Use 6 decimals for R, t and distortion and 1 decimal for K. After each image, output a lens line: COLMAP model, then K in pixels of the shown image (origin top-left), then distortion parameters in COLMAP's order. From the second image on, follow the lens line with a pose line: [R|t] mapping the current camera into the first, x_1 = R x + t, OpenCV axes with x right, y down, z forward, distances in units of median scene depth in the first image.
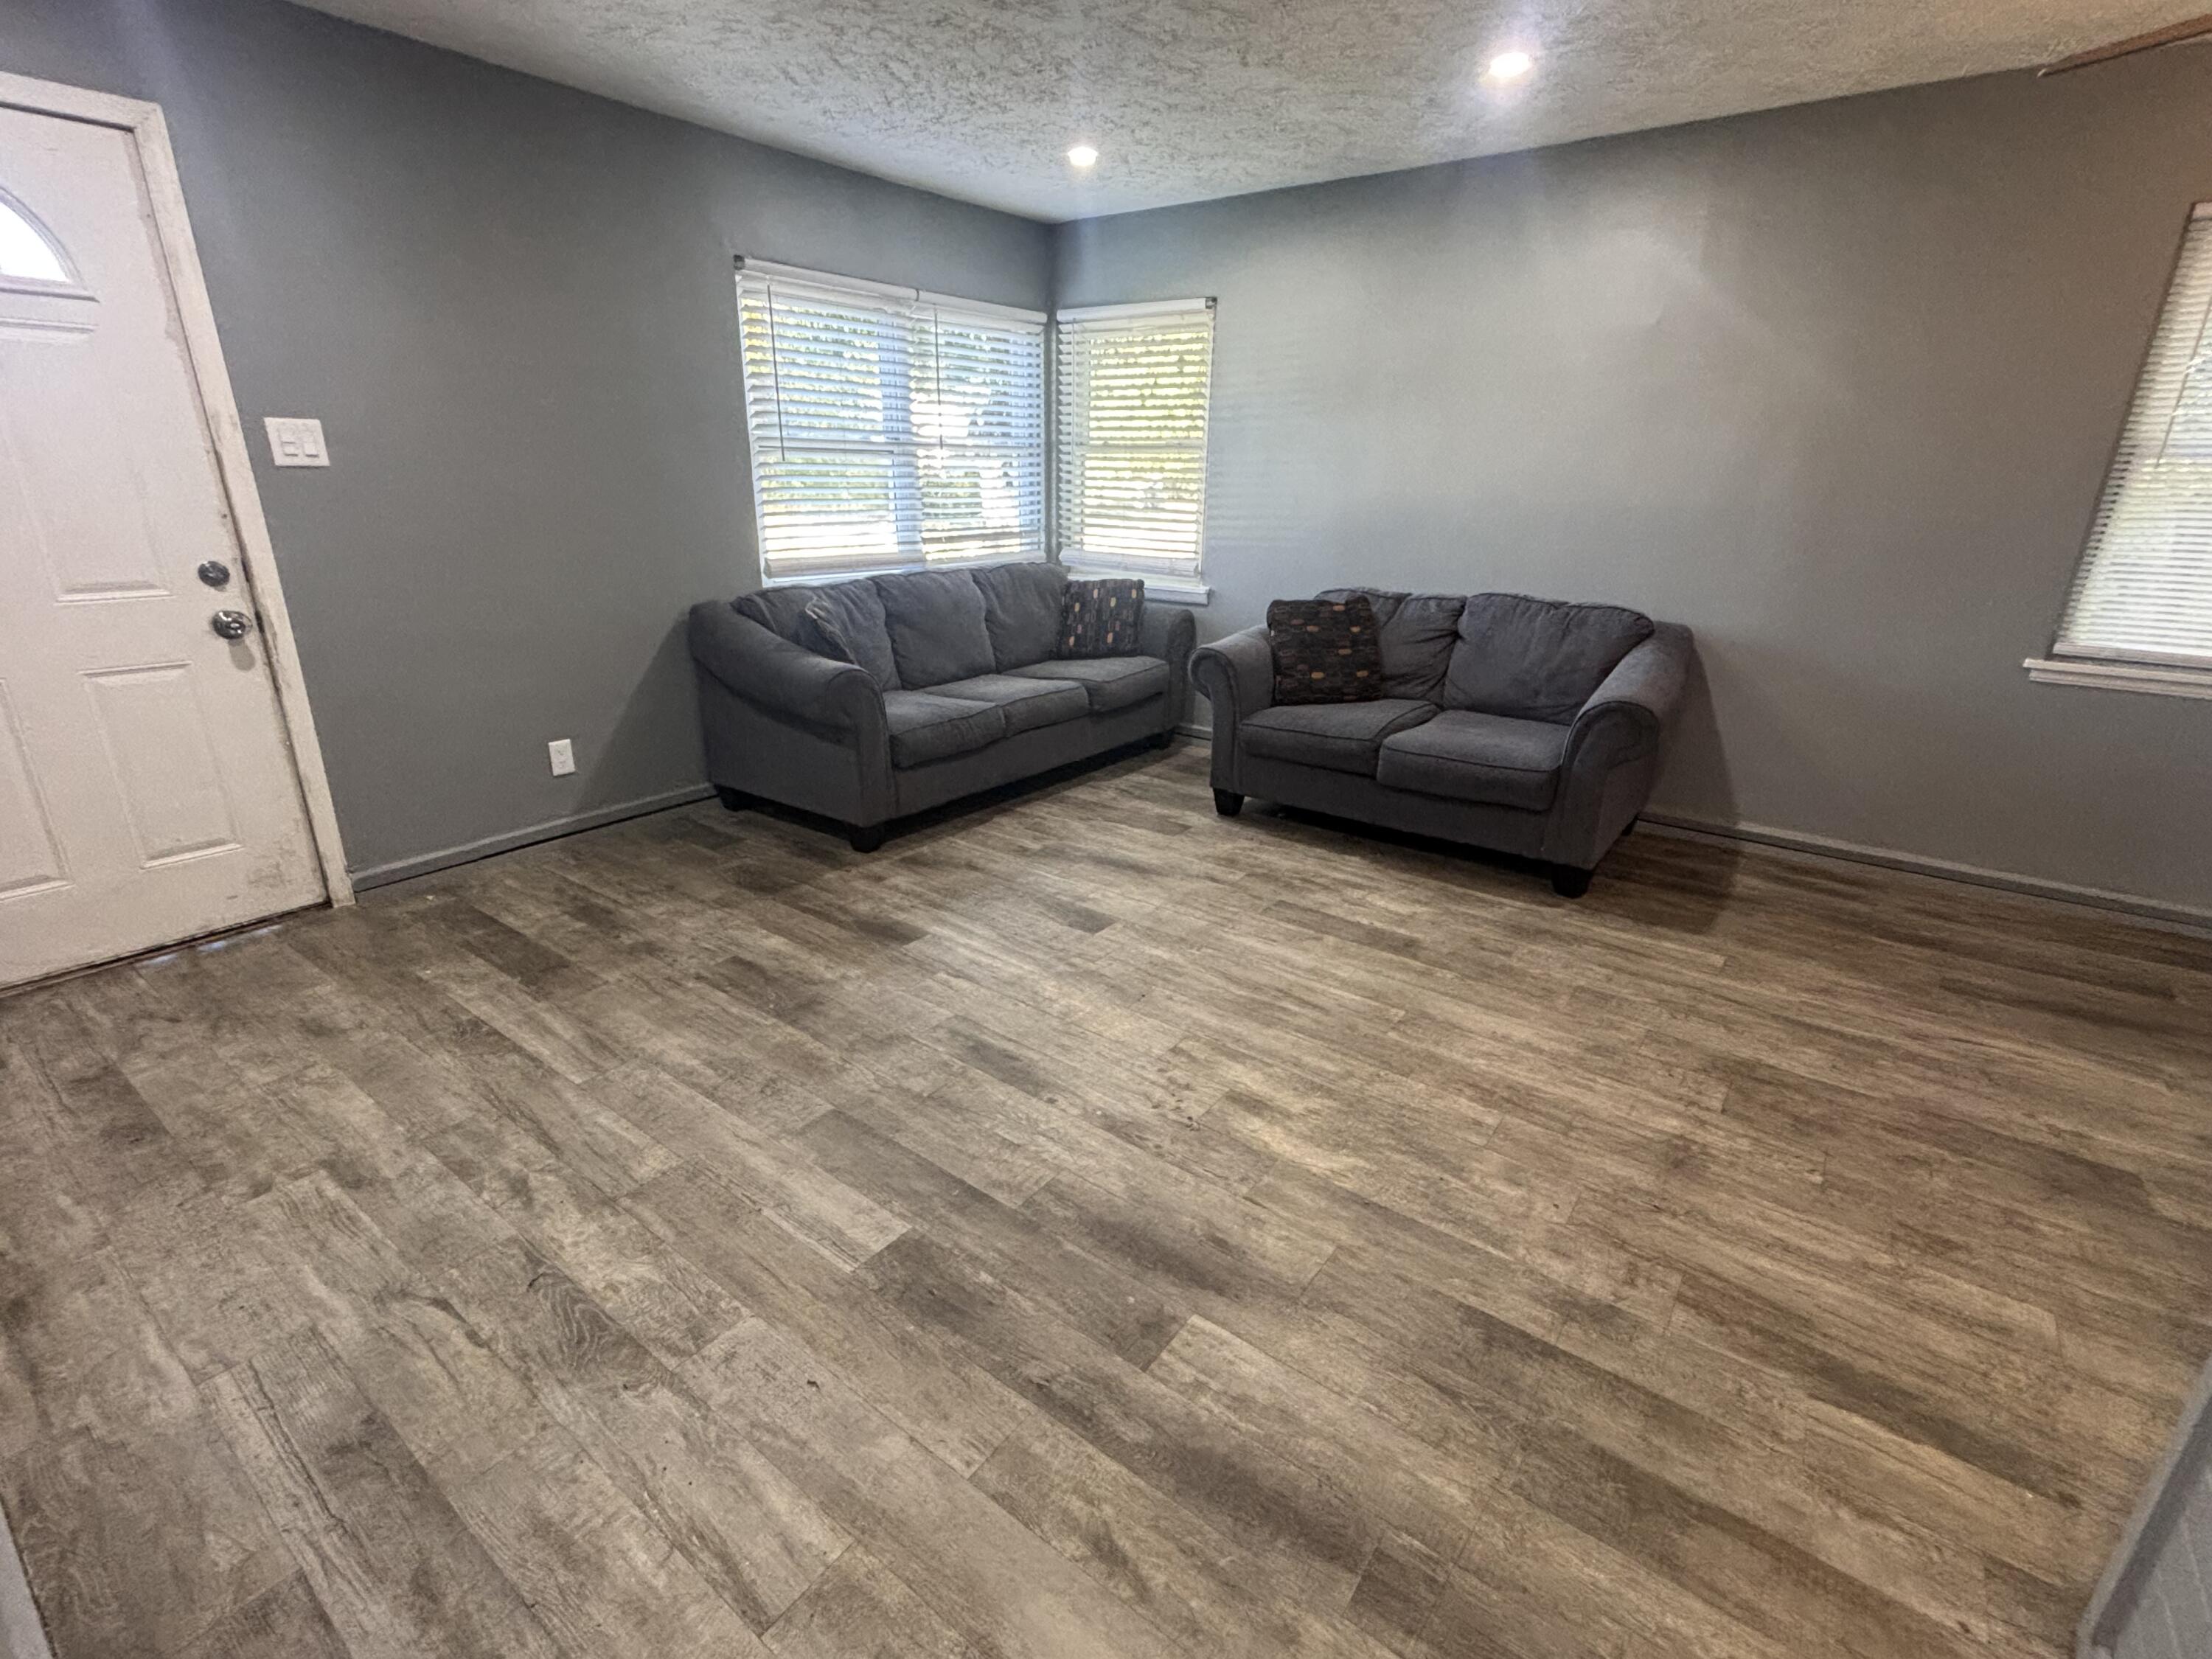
lens RADIAL K [[1020.3, 0, 1107.6], [0, 1020.3, 820.8], [0, 0, 1]] dist [0.007545, 0.001802]
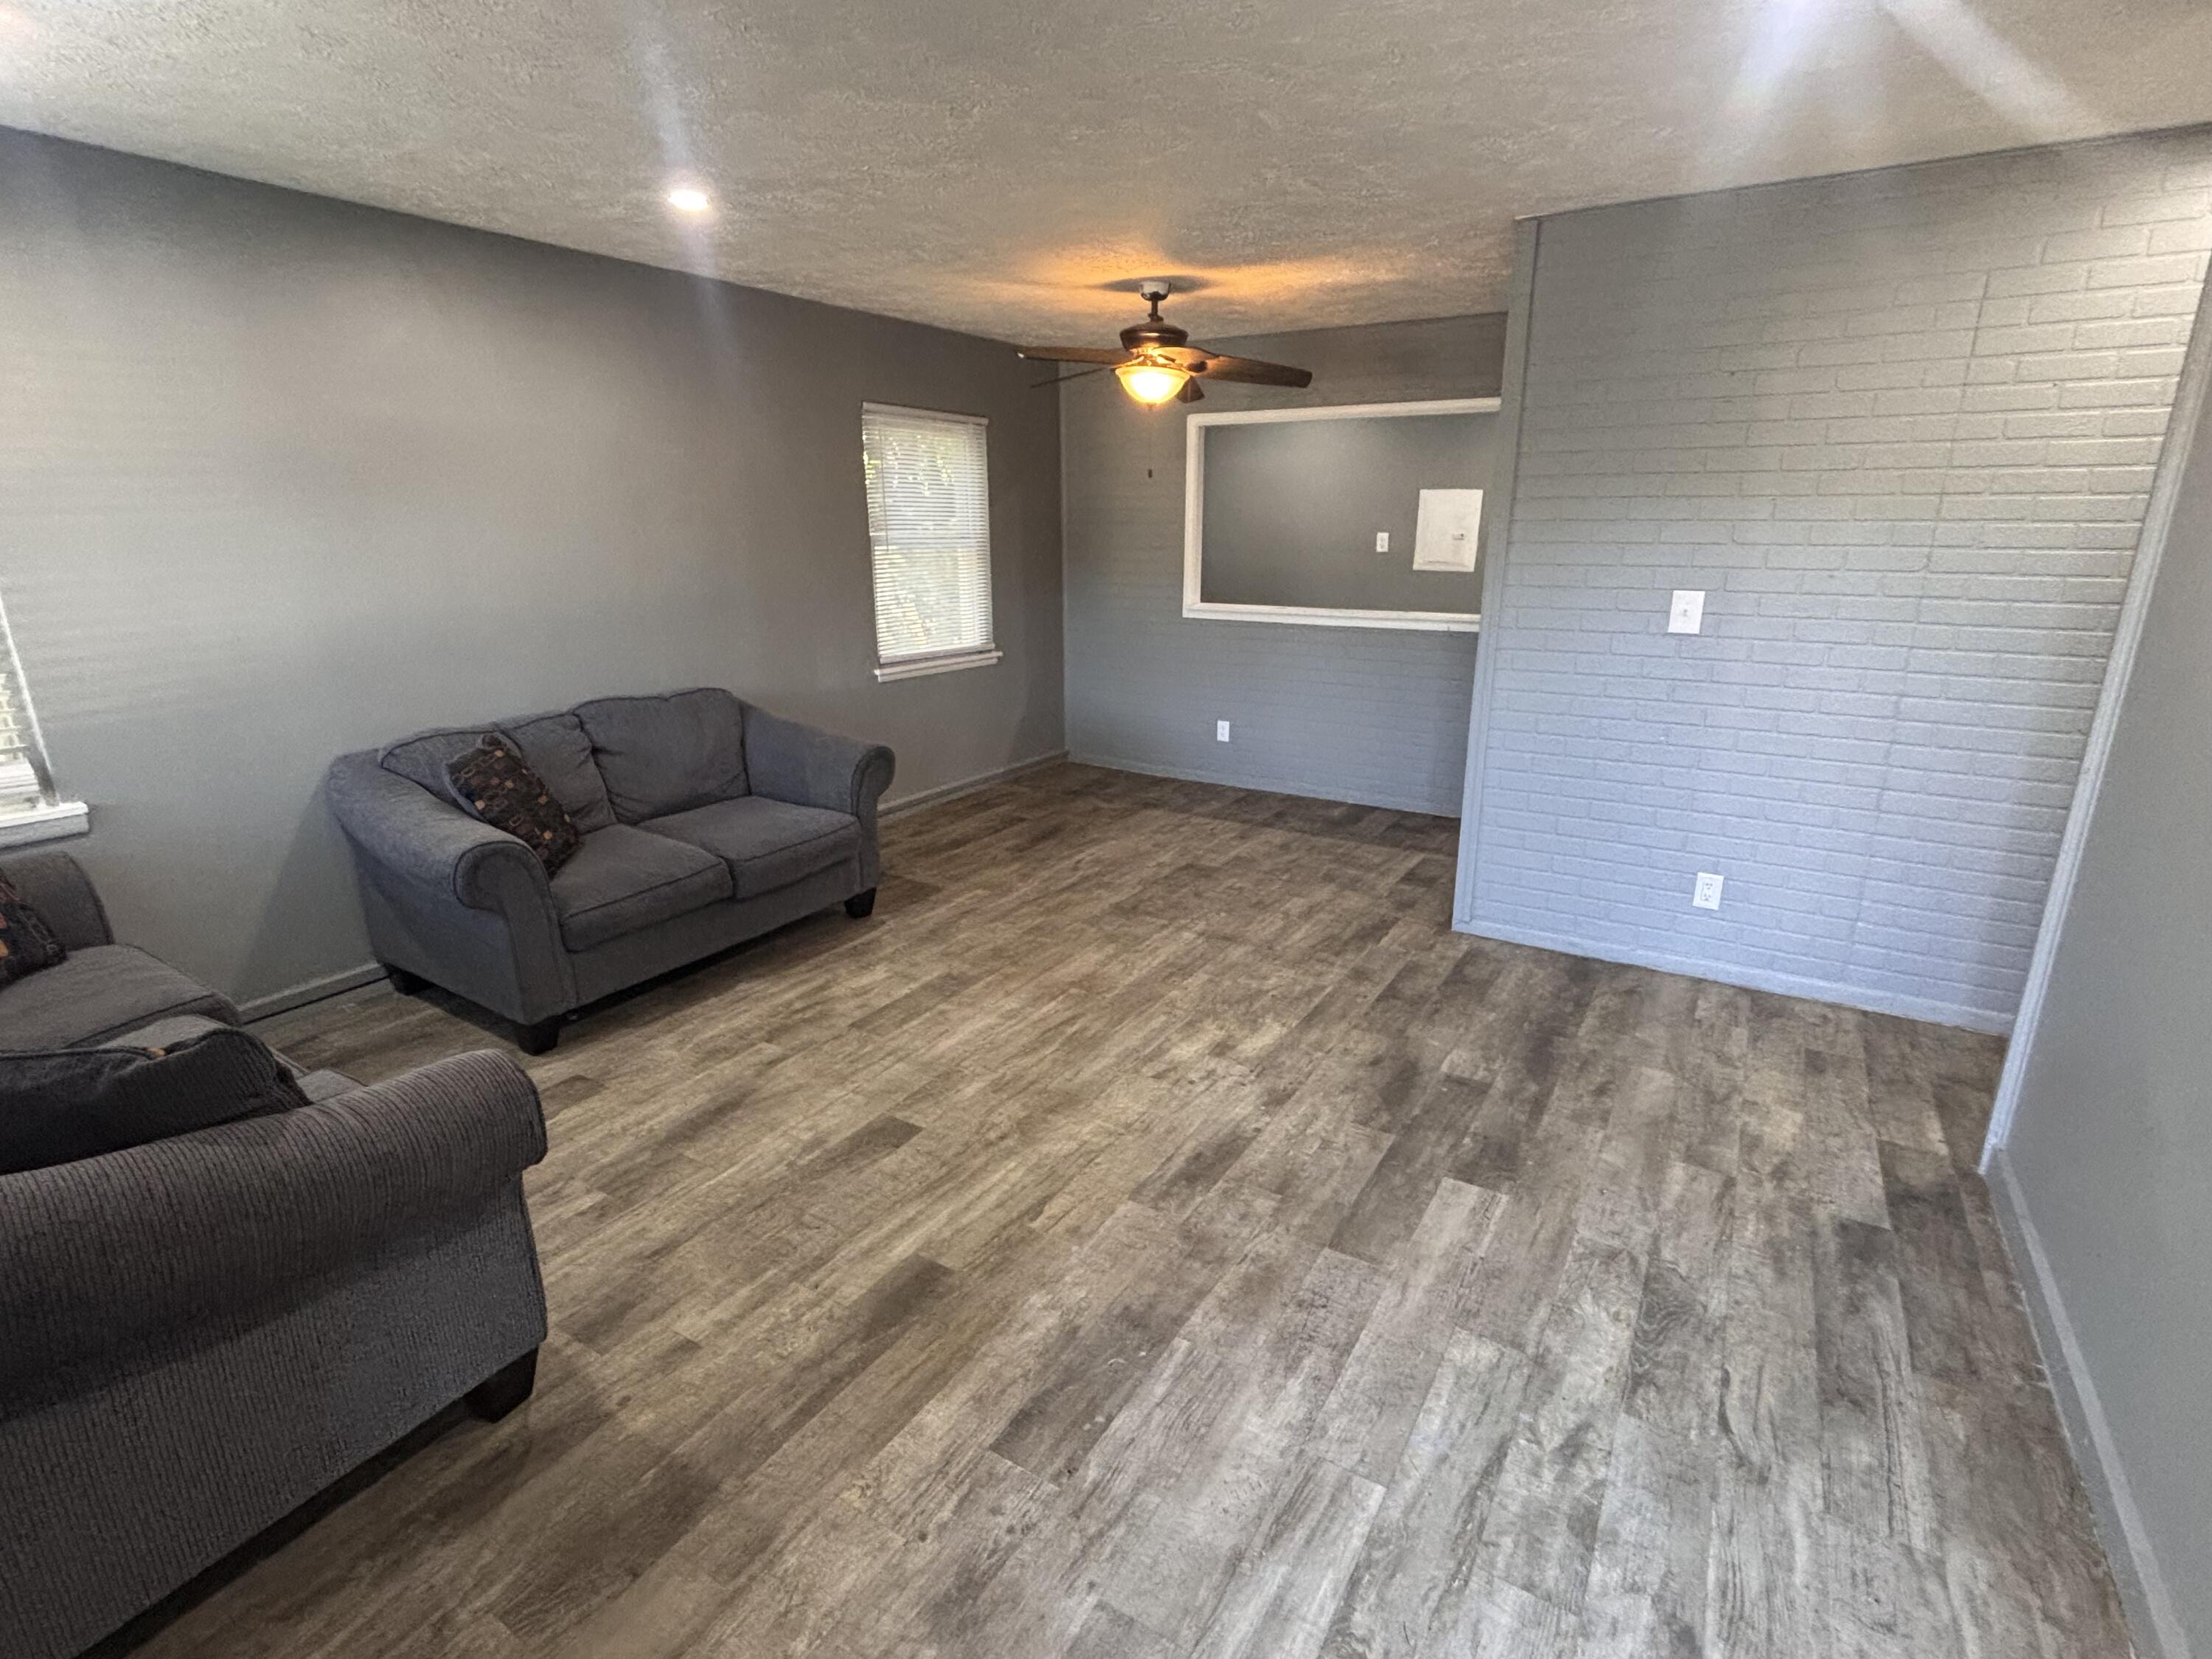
lens RADIAL K [[1038.6, 0, 1109.0], [0, 1038.6, 825.2], [0, 0, 1]] dist [0.008875, 0.003818]
pose [[-0.077768, -0.295570, 0.952151, -1.076934], [0.327758, 0.894378, 0.304406, -0.457467], [-0.941555, 0.335748, 0.027321, 1.015037]]
